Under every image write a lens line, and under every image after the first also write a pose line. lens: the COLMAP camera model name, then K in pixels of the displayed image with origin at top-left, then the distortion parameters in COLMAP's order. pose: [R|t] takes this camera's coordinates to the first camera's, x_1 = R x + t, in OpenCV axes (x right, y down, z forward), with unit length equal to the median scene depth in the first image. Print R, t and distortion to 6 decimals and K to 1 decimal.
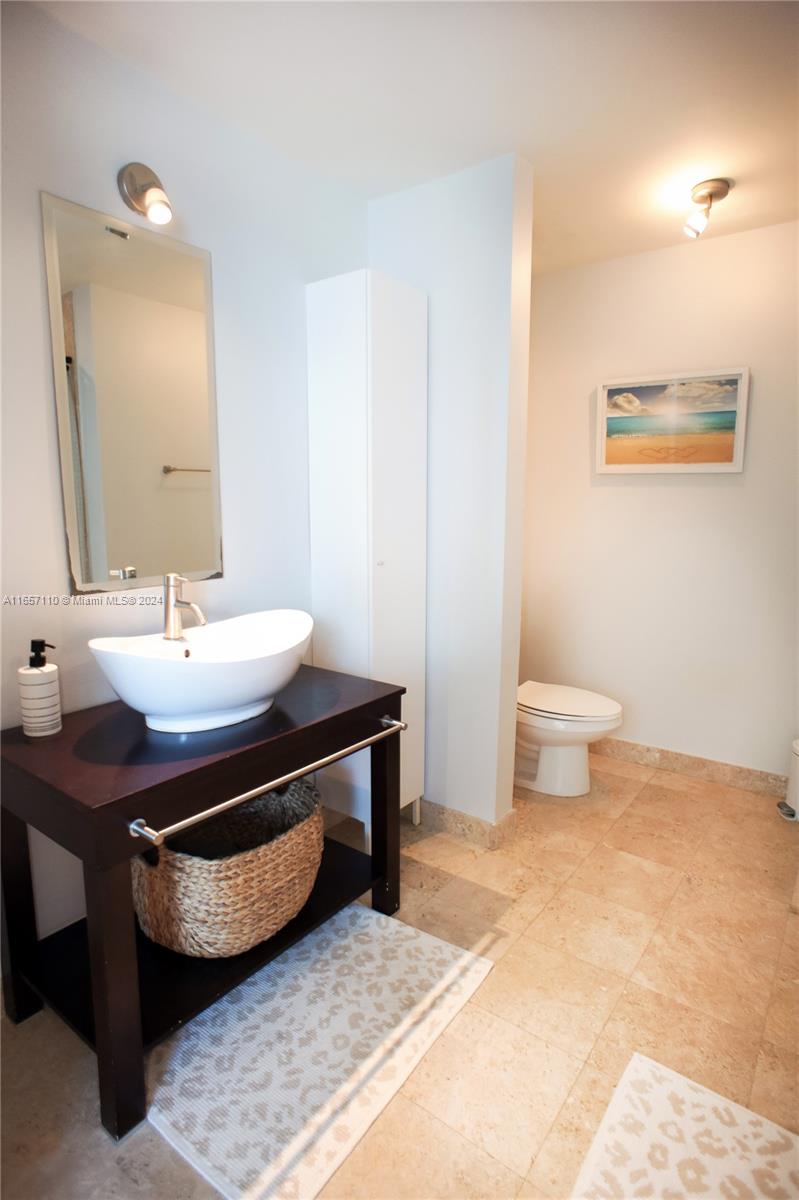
lens RADIAL K [[647.8, 0, 402.4], [0, 647.8, 598.9], [0, 0, 1]] dist [-0.072159, 0.052713]
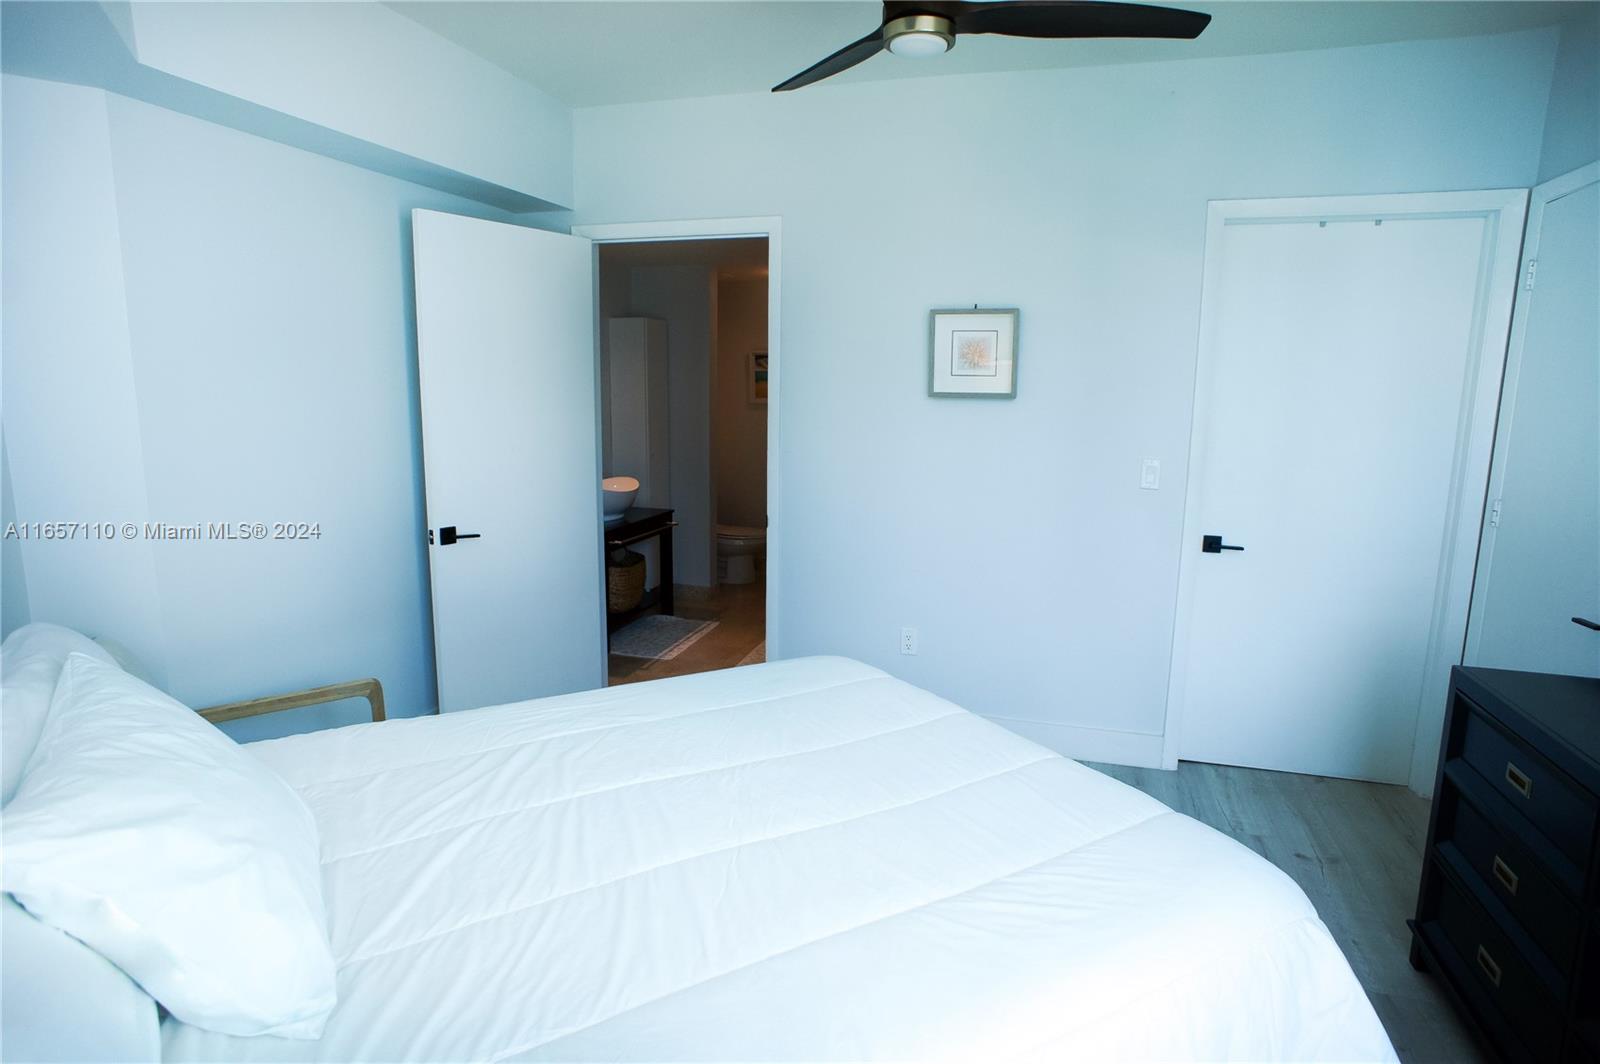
lens RADIAL K [[863.7, 0, 800.0], [0, 863.7, 532.0], [0, 0, 1]] dist [-0.072159, 0.052713]
pose [[0.940282, -0.054933, 0.335935, -0.590906], [0.047434, 0.998409, 0.030494, 0.147486], [-0.337076, -0.012738, 0.941391, -1.957745]]
